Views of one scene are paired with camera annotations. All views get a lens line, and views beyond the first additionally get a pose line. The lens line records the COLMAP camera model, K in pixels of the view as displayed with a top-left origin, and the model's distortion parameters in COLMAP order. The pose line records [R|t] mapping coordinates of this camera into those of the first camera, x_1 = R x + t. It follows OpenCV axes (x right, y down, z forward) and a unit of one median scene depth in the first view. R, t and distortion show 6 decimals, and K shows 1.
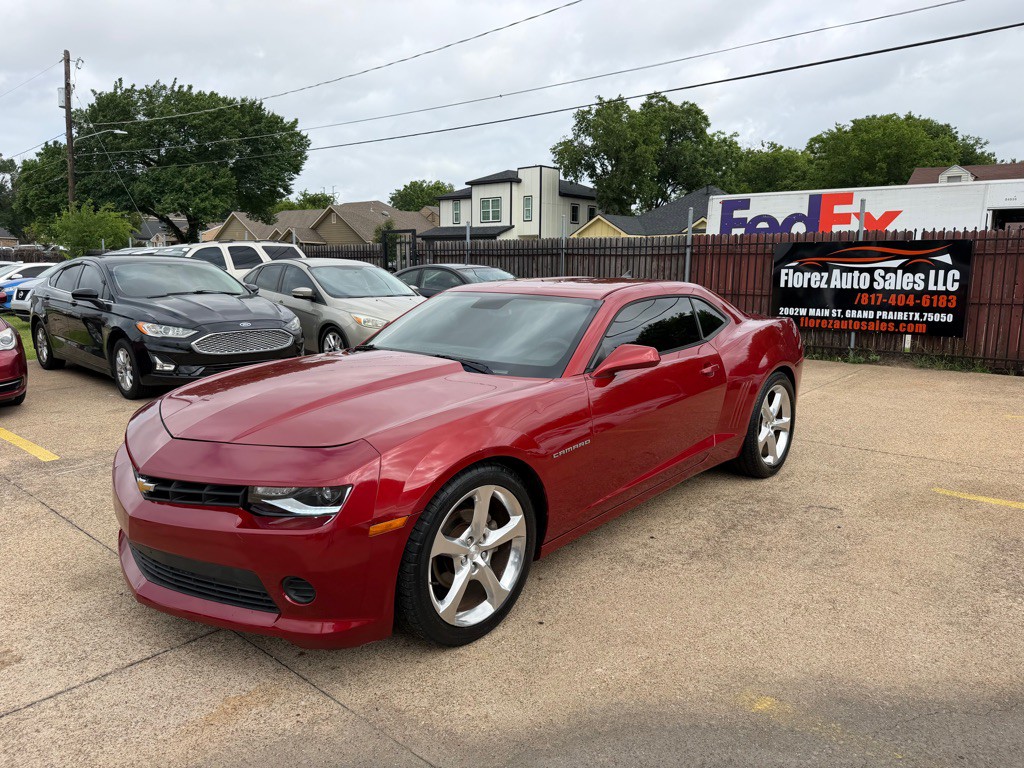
lens RADIAL K [[729.4, 0, 514.9], [0, 729.4, 388.9], [0, 0, 1]] dist [0.011414, -0.023465]
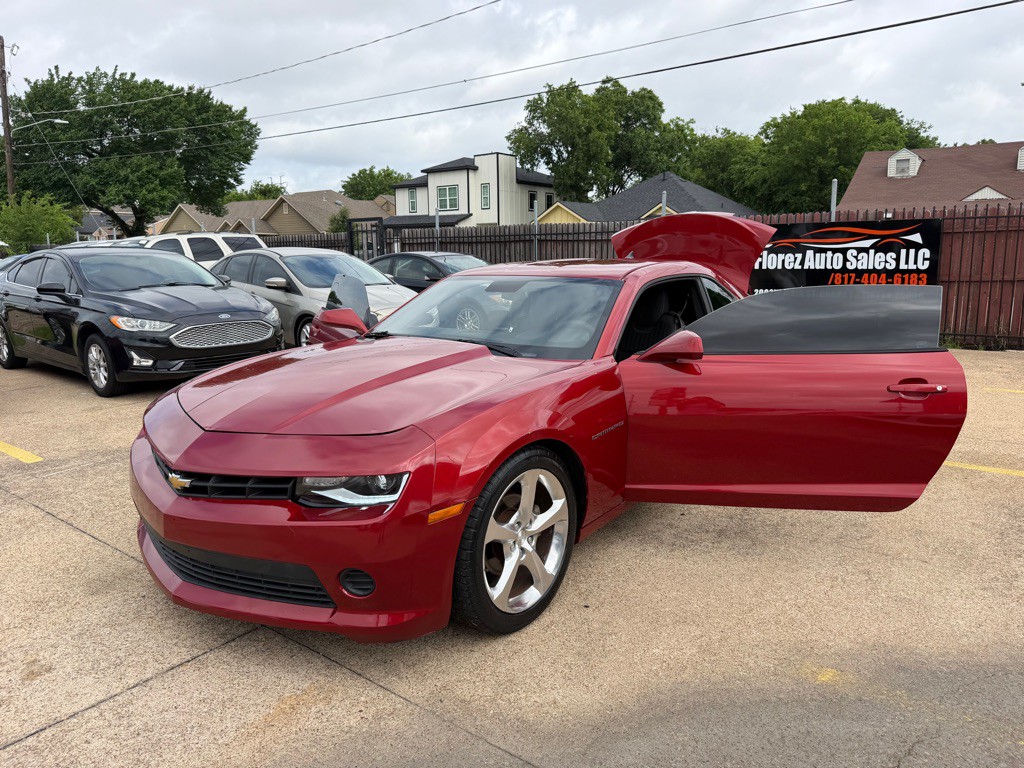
lens RADIAL K [[729.4, 0, 513.6], [0, 729.4, 390.8], [0, 0, 1]] dist [0.011414, -0.023465]
pose [[0.997938, -0.027579, 0.057965, -0.047838], [0.026594, 0.999490, 0.017703, 0.003561], [-0.058424, -0.016125, 0.998162, 0.009662]]
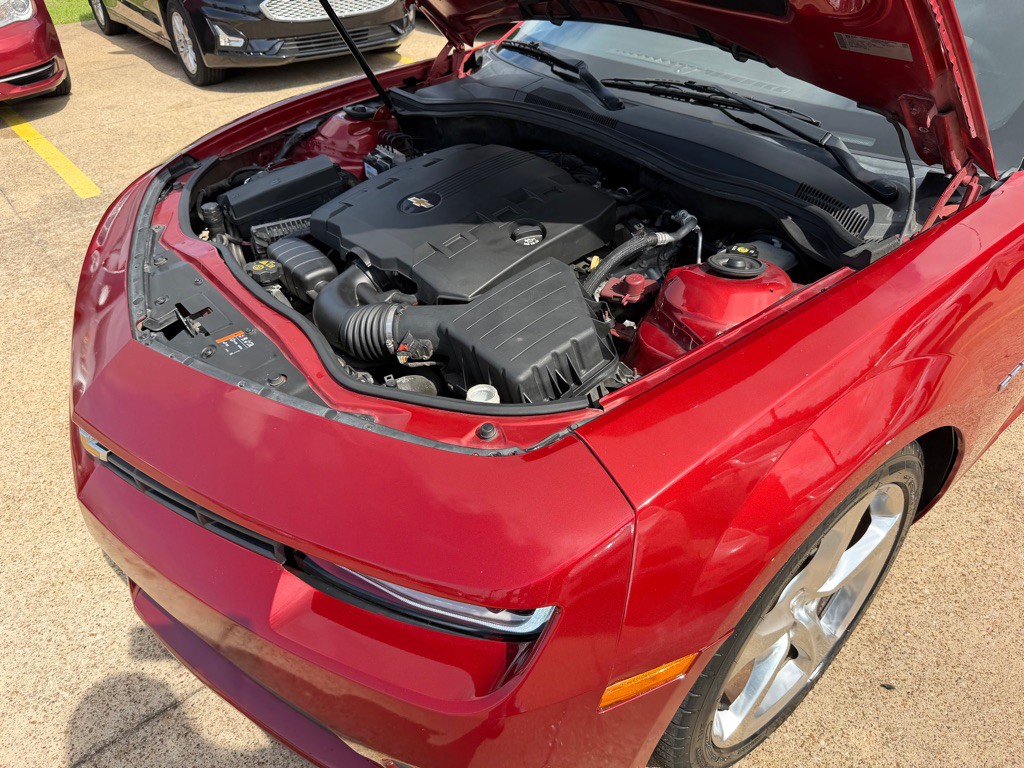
lens RADIAL K [[729.4, 0, 509.0], [0, 729.4, 382.8], [0, 0, 1]] dist [0.011414, -0.023465]
pose [[0.985831, 0.072777, -0.151133, -0.070328], [-0.000044, 0.901090, 0.433632, -0.039629], [0.167743, -0.427481, 0.888325, 0.252998]]
